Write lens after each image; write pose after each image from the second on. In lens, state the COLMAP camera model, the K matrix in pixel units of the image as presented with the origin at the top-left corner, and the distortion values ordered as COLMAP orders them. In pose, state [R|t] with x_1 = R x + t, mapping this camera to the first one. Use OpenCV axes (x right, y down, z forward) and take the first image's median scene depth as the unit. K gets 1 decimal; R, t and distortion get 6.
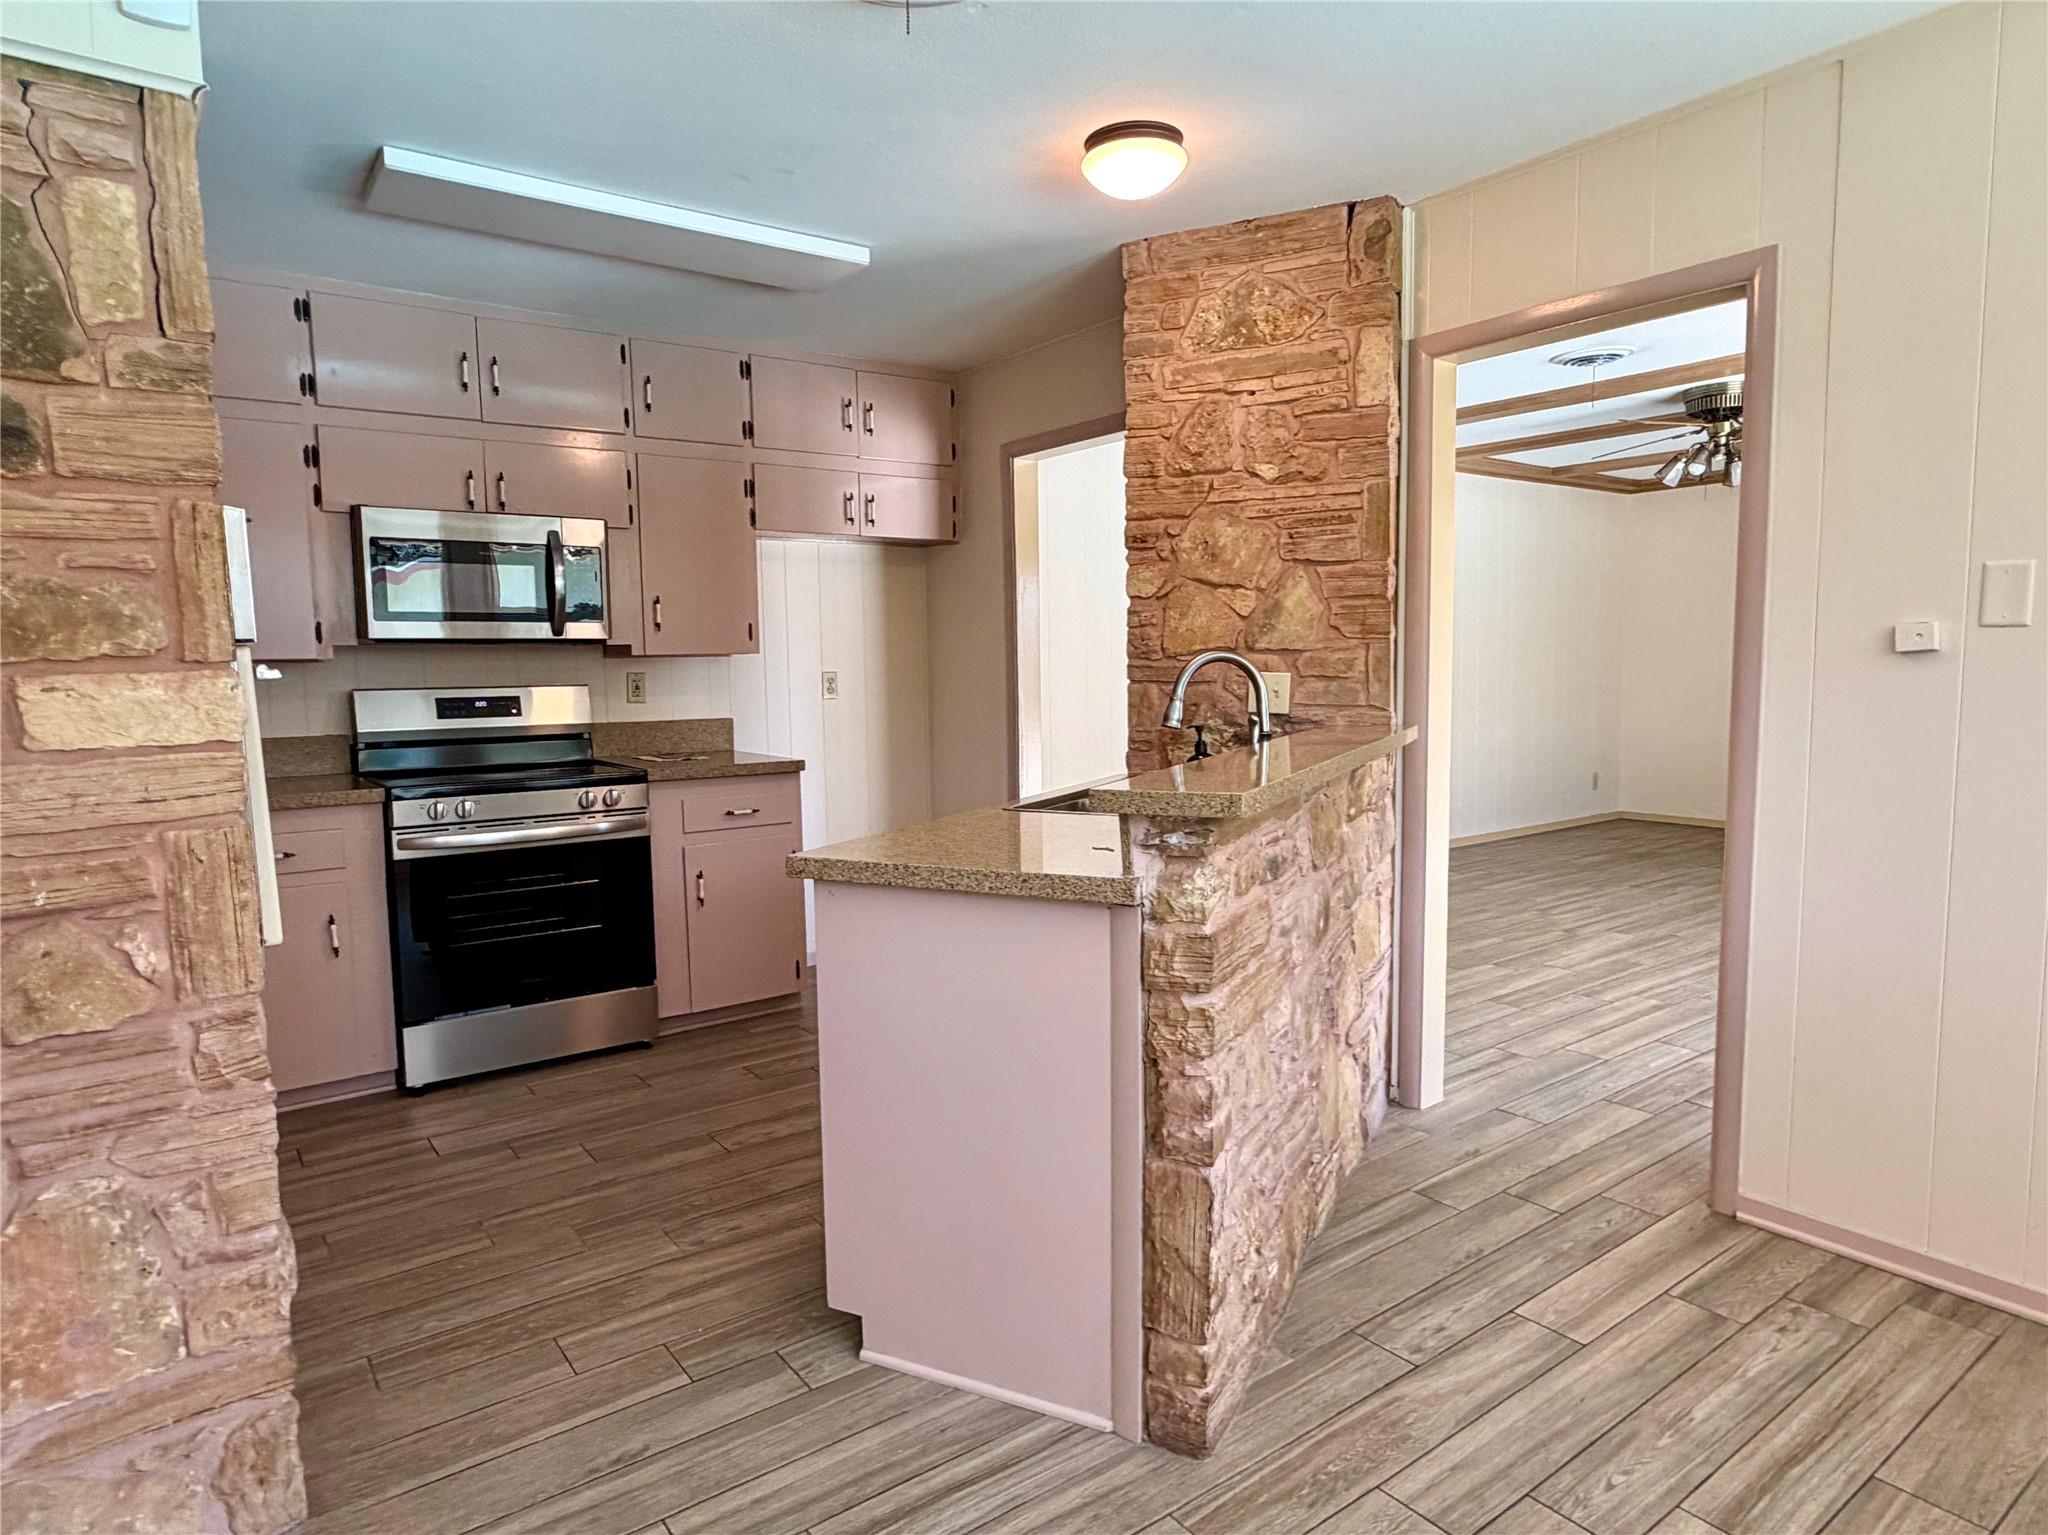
lens RADIAL K [[1193.0, 0, 1024.0], [0, 1193.0, 767.5], [0, 0, 1]] dist [-0.000173, -0.001558]
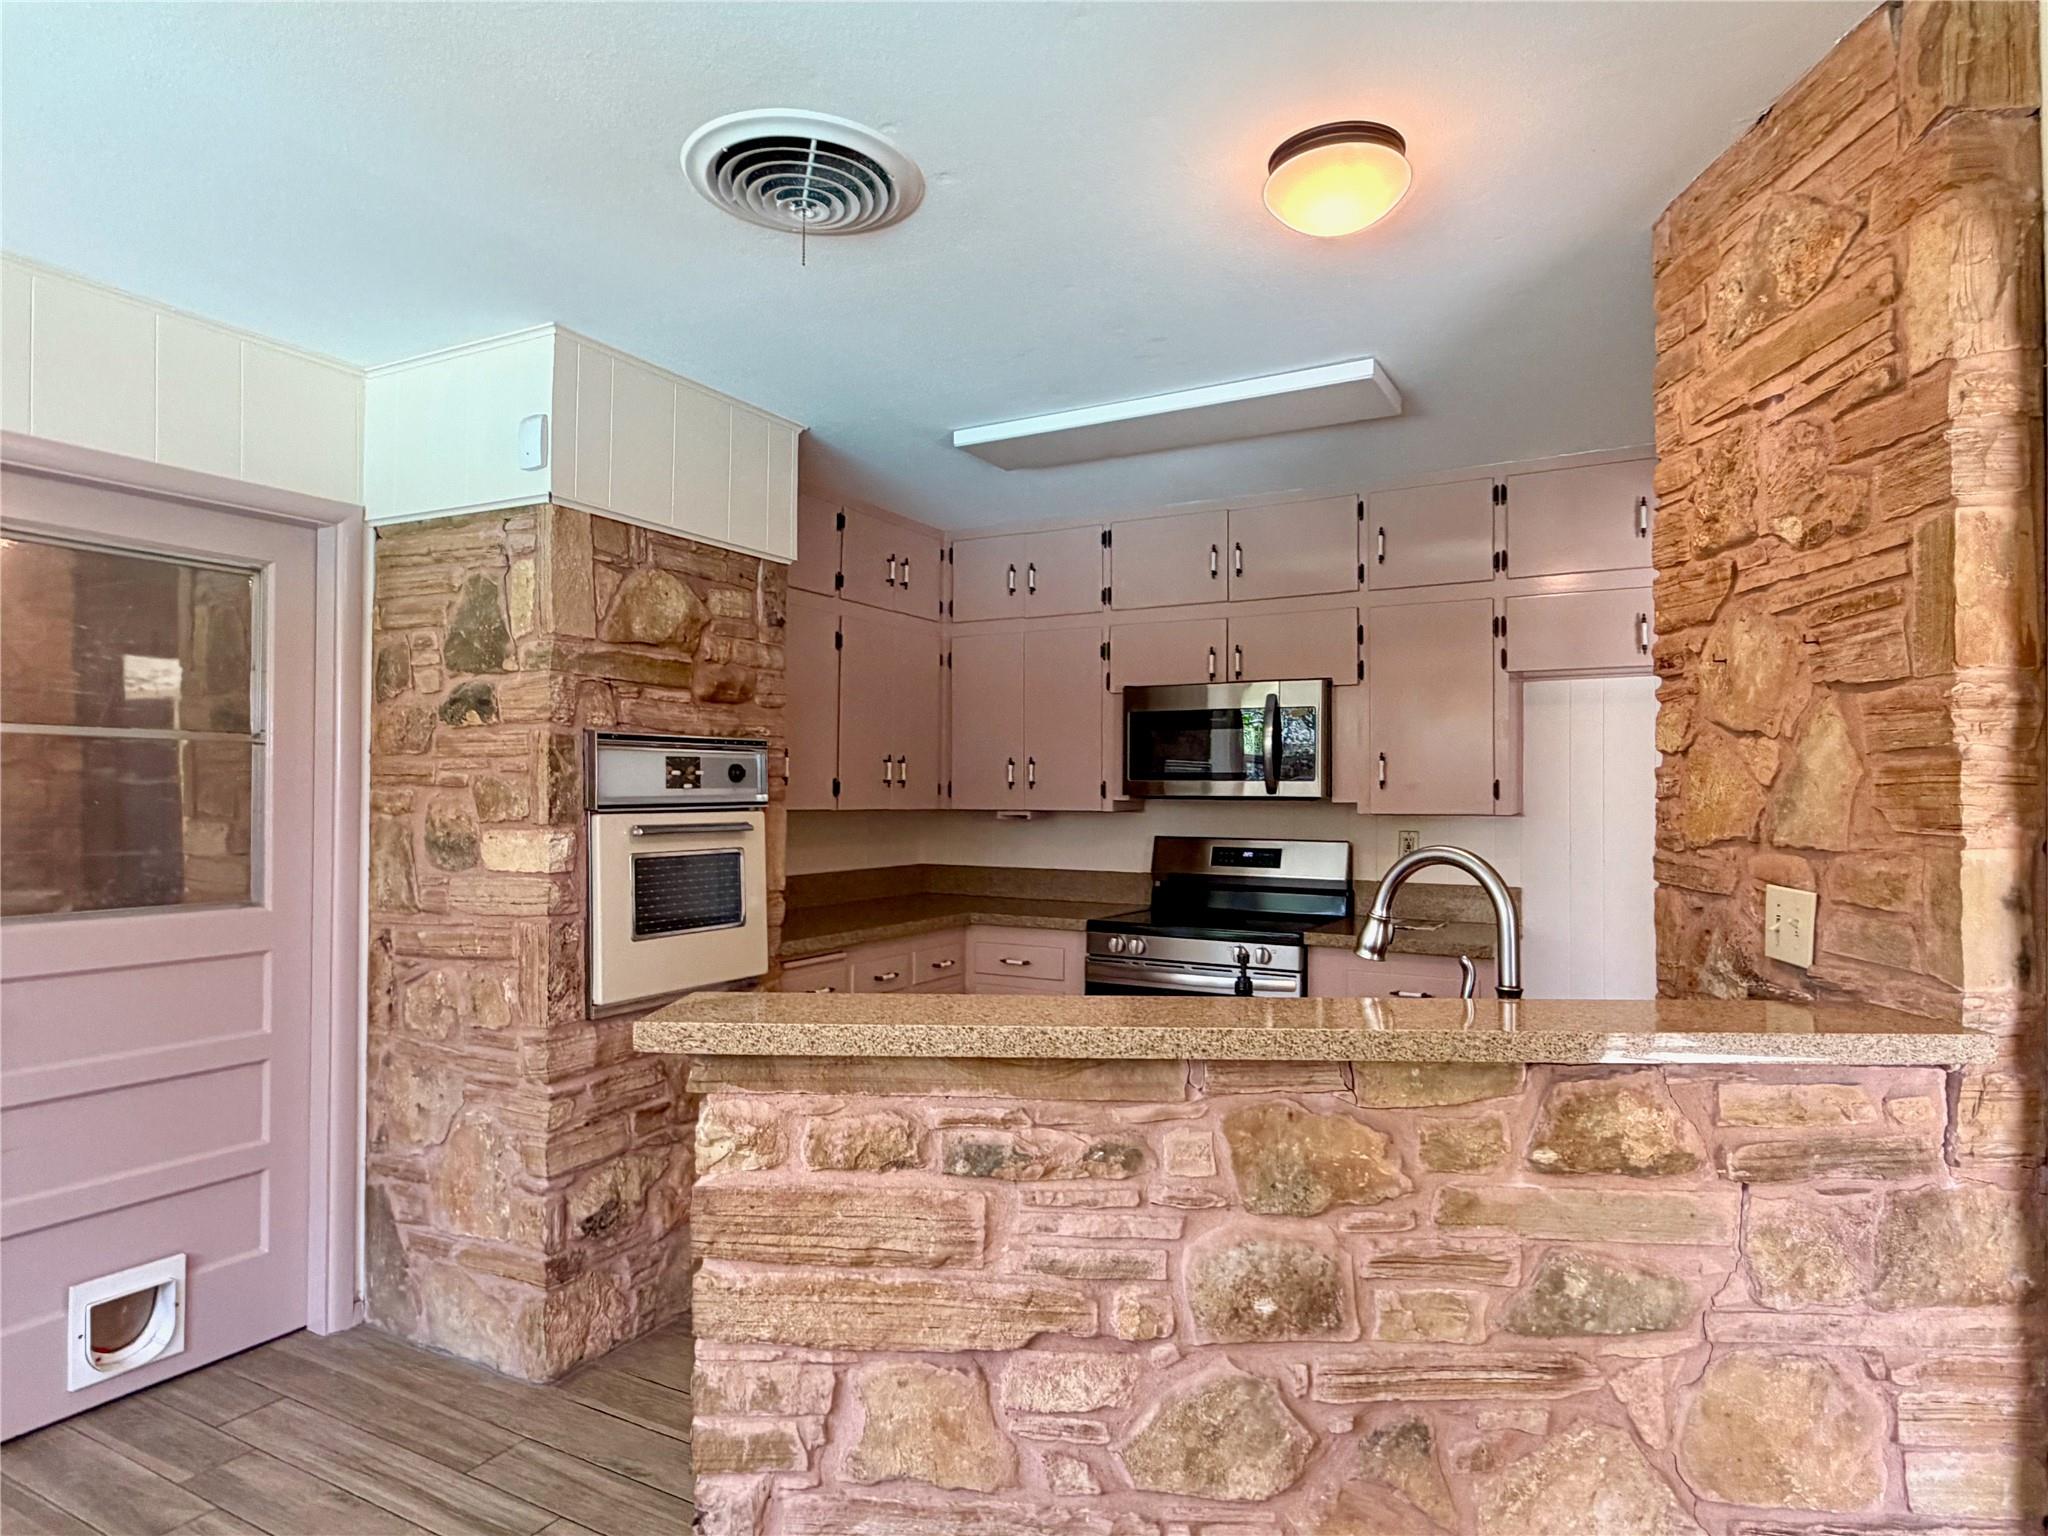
lens RADIAL K [[1193.0, 0, 1024.0], [0, 1193.0, 768.0], [0, 0, 1]] dist [-0.000173, -0.001558]
pose [[0.411222, -0.003838, -0.911527, 0.566067], [-0.095899, 0.994260, -0.047449, -0.076192], [0.906477, 0.106926, 0.408493, 0.458510]]
